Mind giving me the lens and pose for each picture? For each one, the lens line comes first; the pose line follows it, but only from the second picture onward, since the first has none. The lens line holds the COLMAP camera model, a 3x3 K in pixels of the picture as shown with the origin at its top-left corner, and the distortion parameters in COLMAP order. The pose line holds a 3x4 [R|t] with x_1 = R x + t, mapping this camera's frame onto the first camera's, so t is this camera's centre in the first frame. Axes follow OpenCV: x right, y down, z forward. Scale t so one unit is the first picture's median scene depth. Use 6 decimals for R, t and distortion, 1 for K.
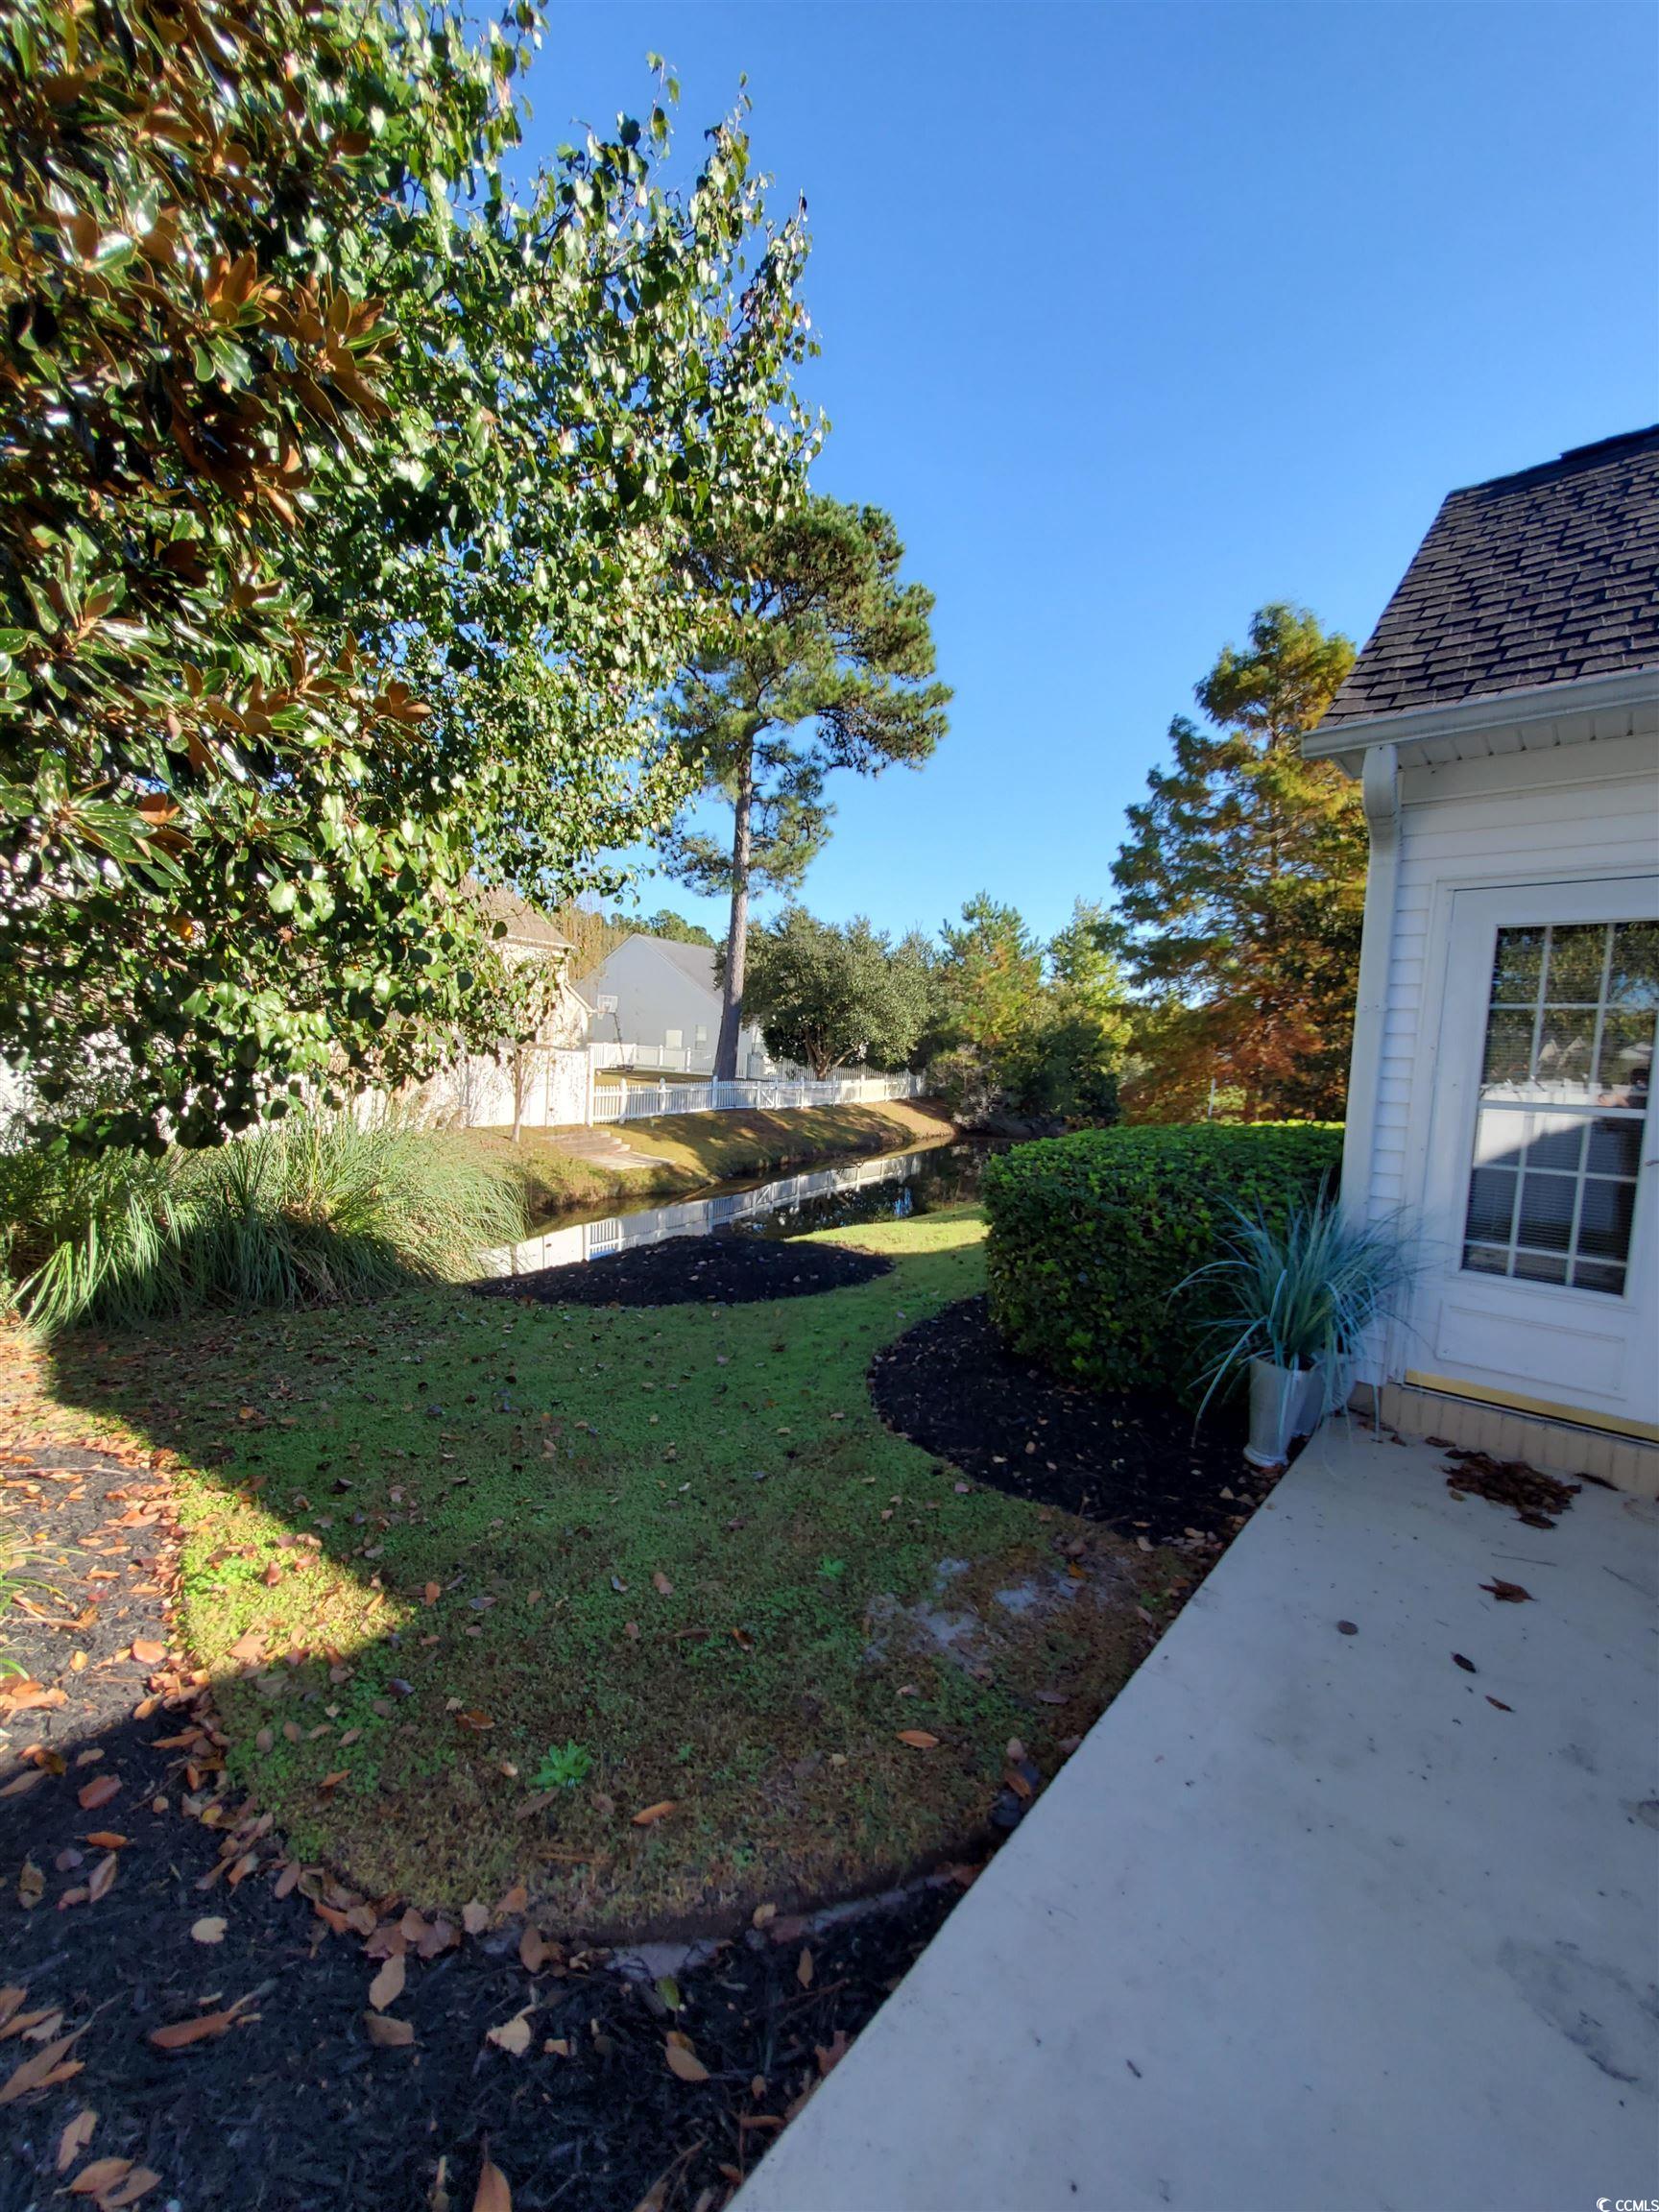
lens RADIAL K [[876.5, 0, 828.0], [0, 876.5, 1102.5], [0, 0, 1]] dist [-0.003909, -0.000285]
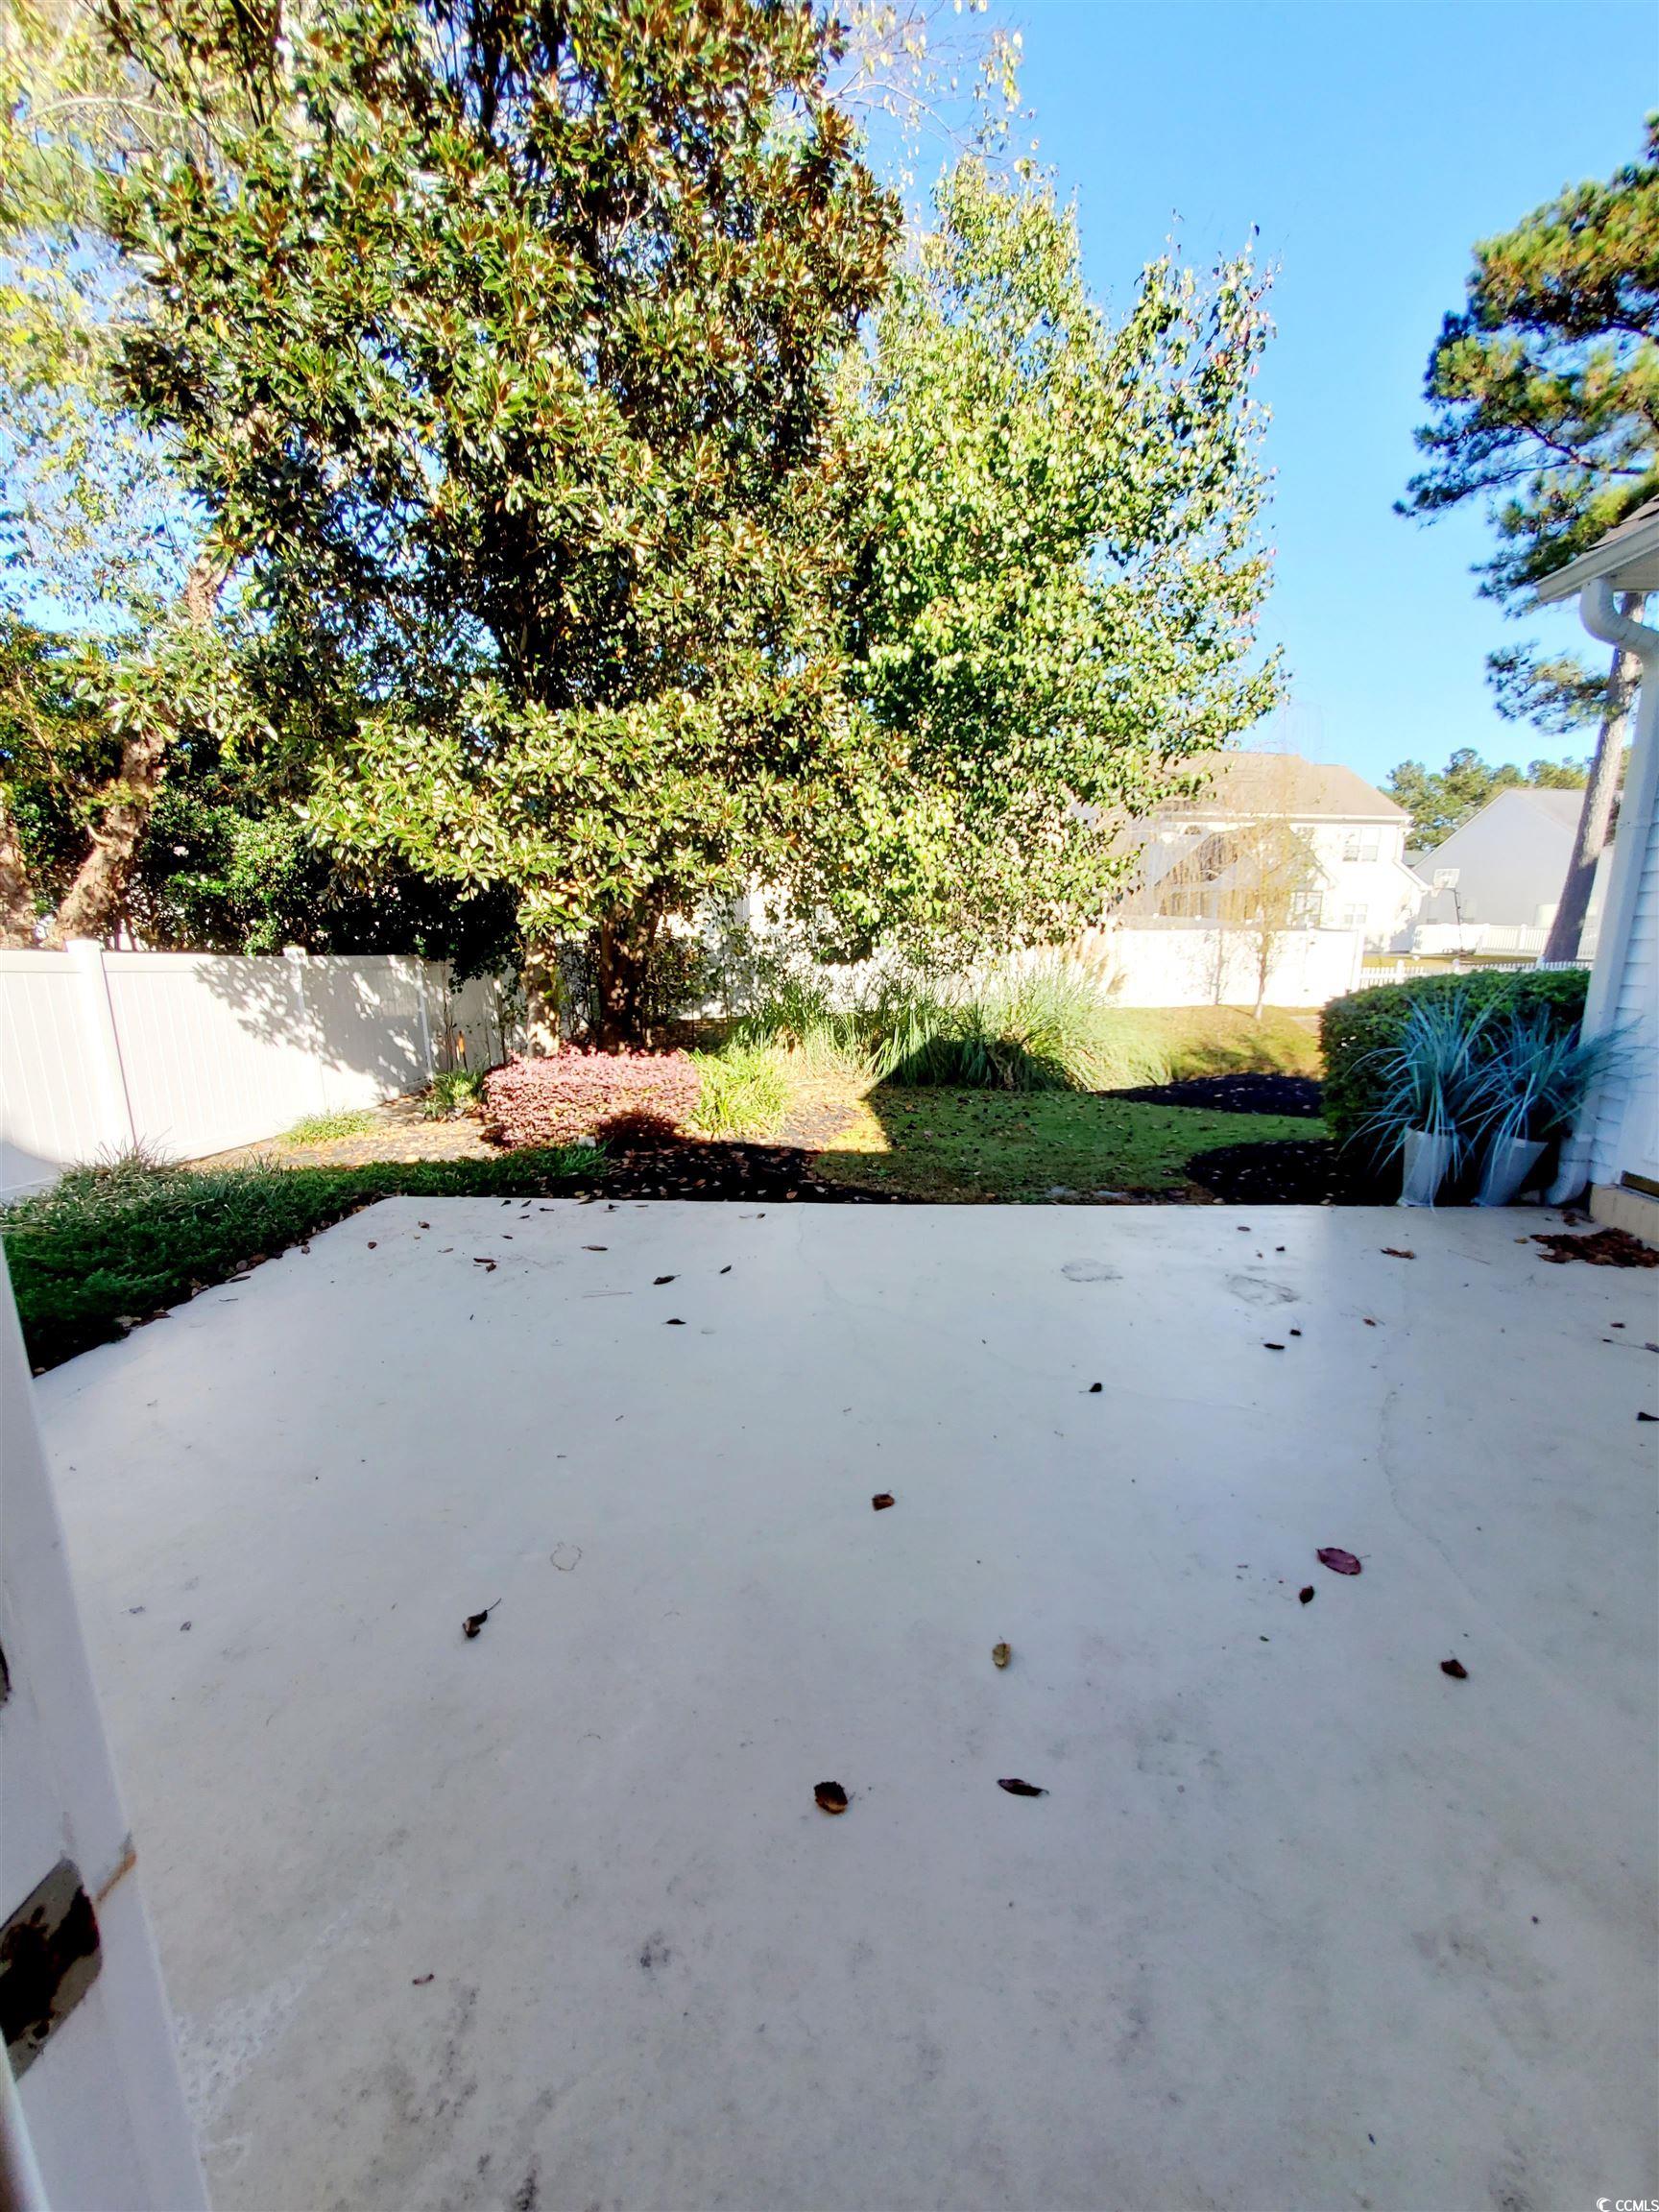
lens RADIAL K [[876.5, 0, 832.1], [0, 876.5, 1110.2], [0, 0, 1]] dist [-0.003909, -0.000285]
pose [[0.607829, 0.109744, -0.786447, 0.553265], [-0.010549, 0.991432, 0.130196, 0.062721], [0.793998, -0.070841, 0.603779, -0.250471]]
